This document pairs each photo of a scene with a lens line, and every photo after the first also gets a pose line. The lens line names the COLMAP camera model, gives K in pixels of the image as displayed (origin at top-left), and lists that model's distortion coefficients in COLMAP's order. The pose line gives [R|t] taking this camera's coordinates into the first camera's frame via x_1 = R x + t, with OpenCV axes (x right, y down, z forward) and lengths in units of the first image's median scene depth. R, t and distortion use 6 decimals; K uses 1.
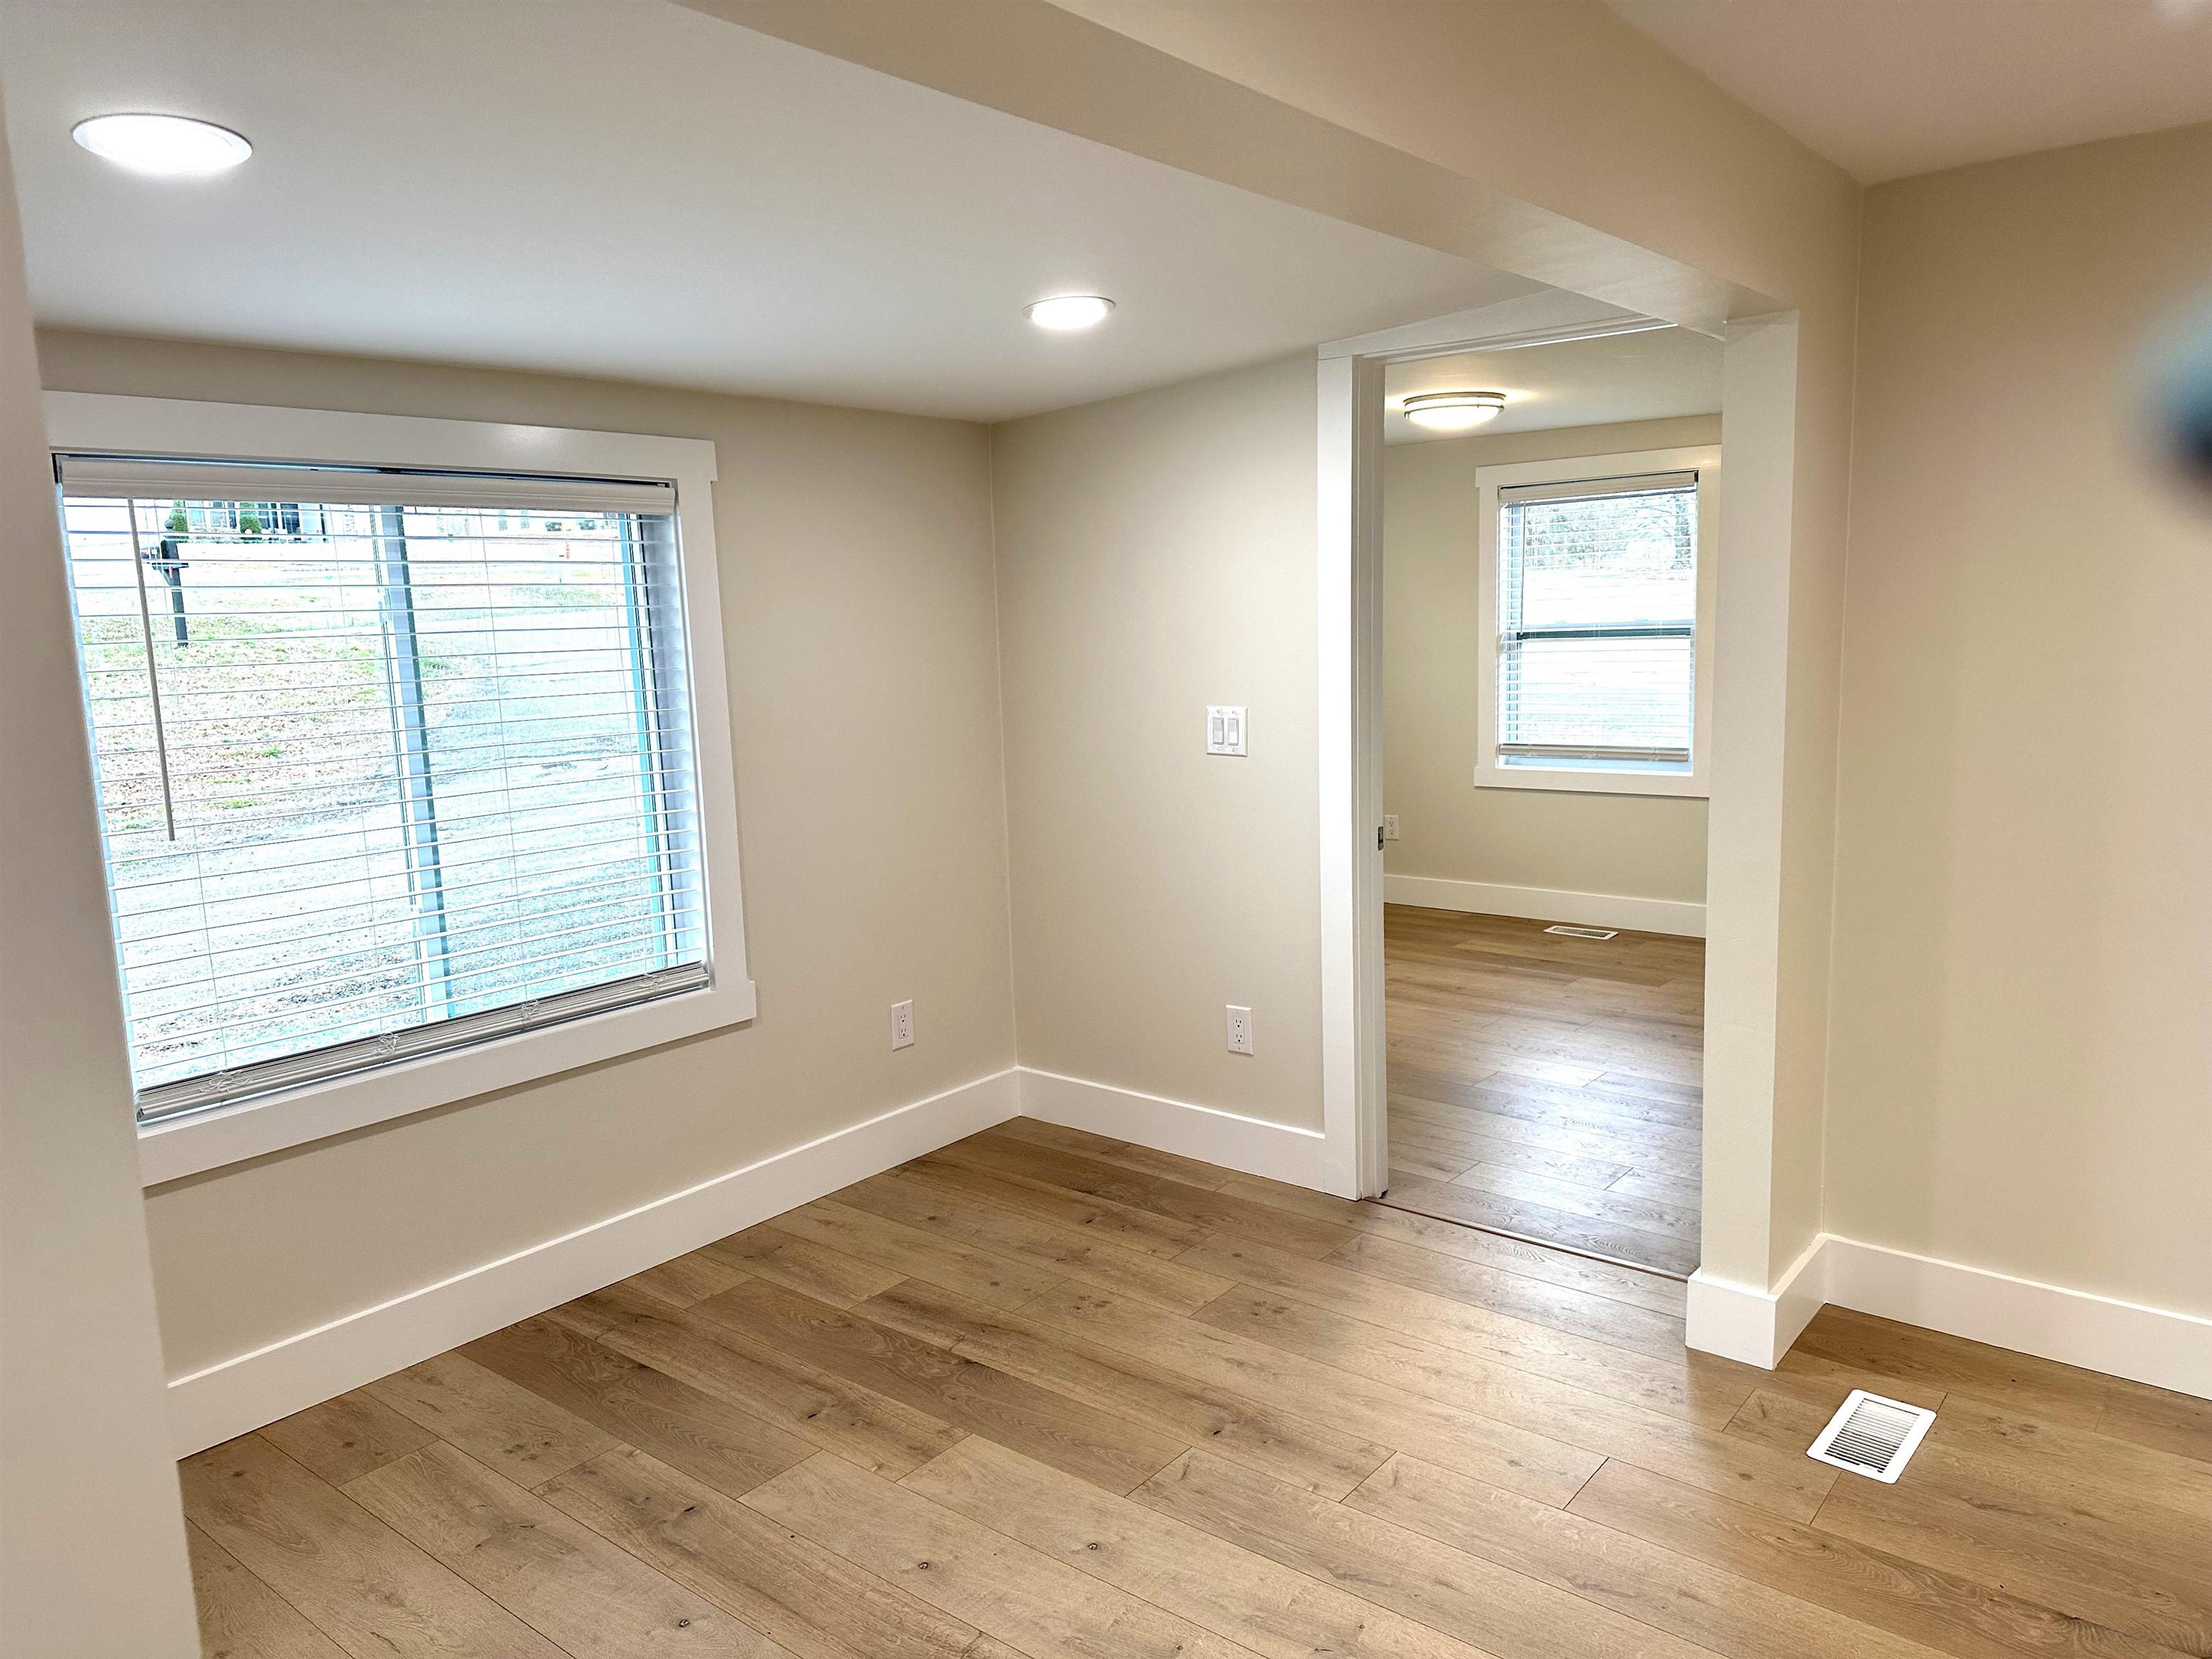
lens RADIAL K [[1548.8, 0, 1152.8], [0, 1548.8, 810.5], [0, 0, 1]] dist [0.050656, -0.065650]
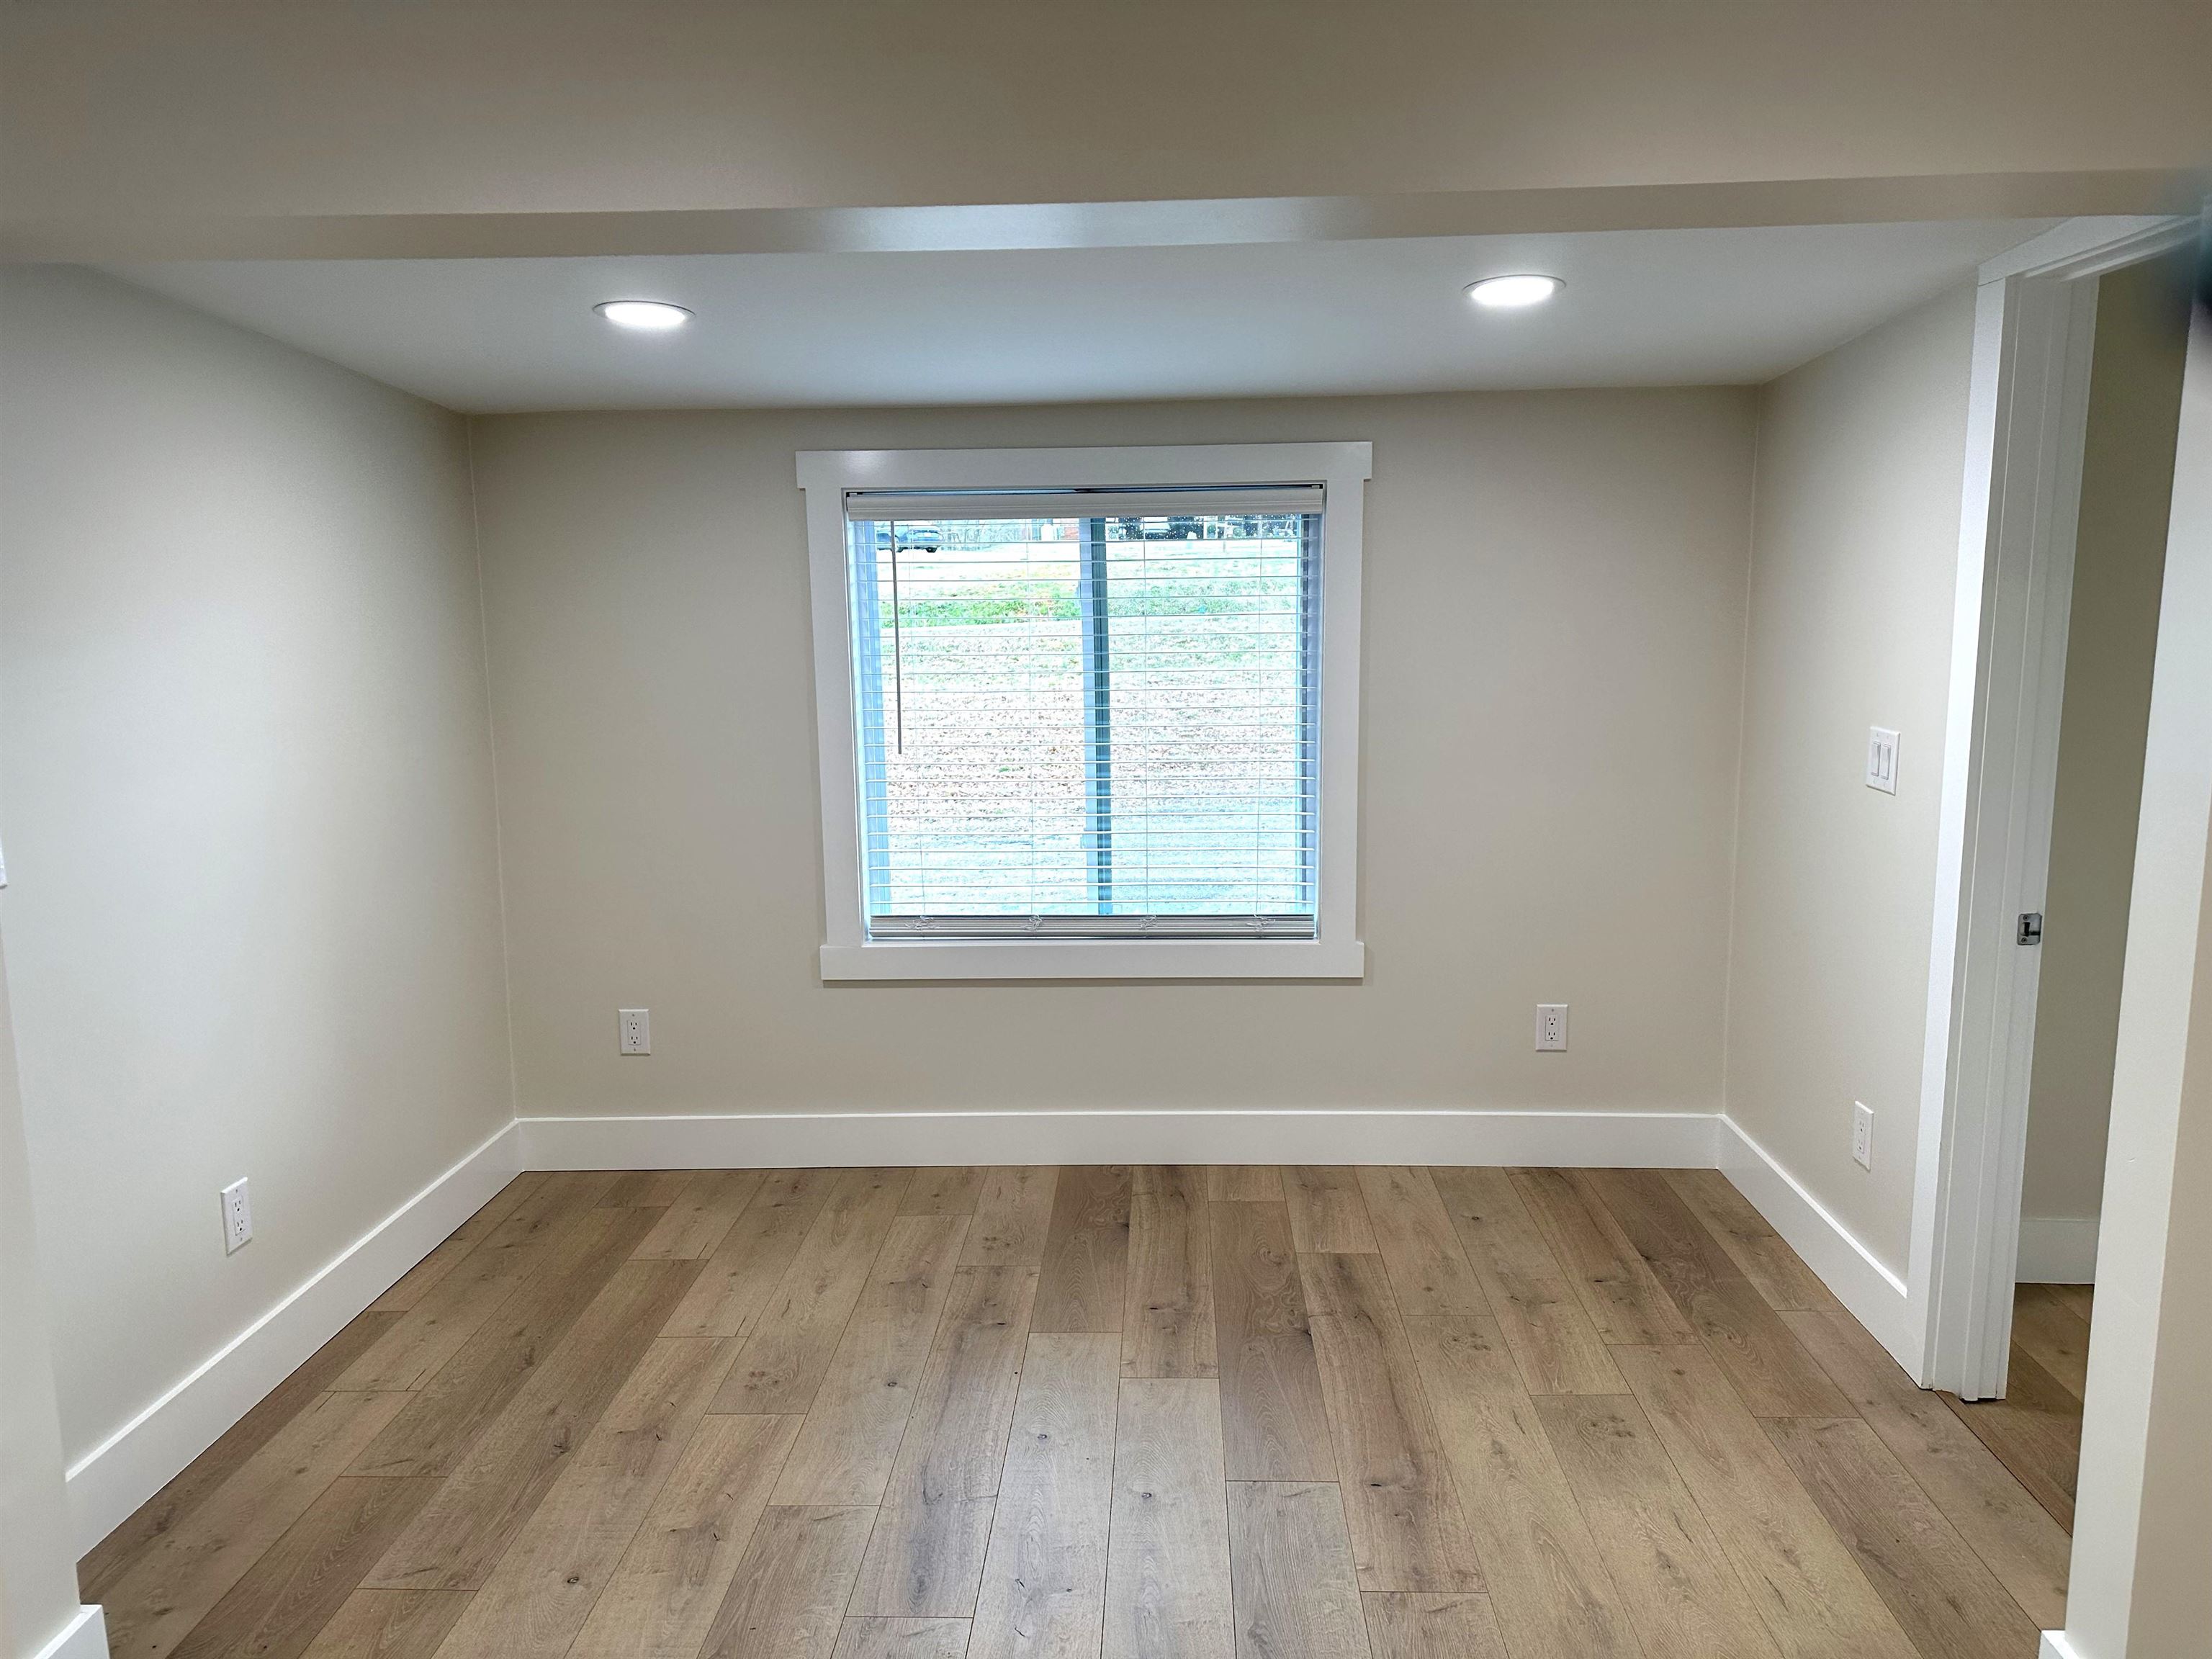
lens RADIAL K [[1548.8, 0, 1114.8], [0, 1548.8, 789.6], [0, 0, 1]] dist [0.050656, -0.065650]
pose [[0.584805, 0.121263, -0.802059, 0.545380], [-0.113231, 0.991286, 0.067312, -0.054307], [0.803232, 0.051454, 0.593440, 0.241592]]
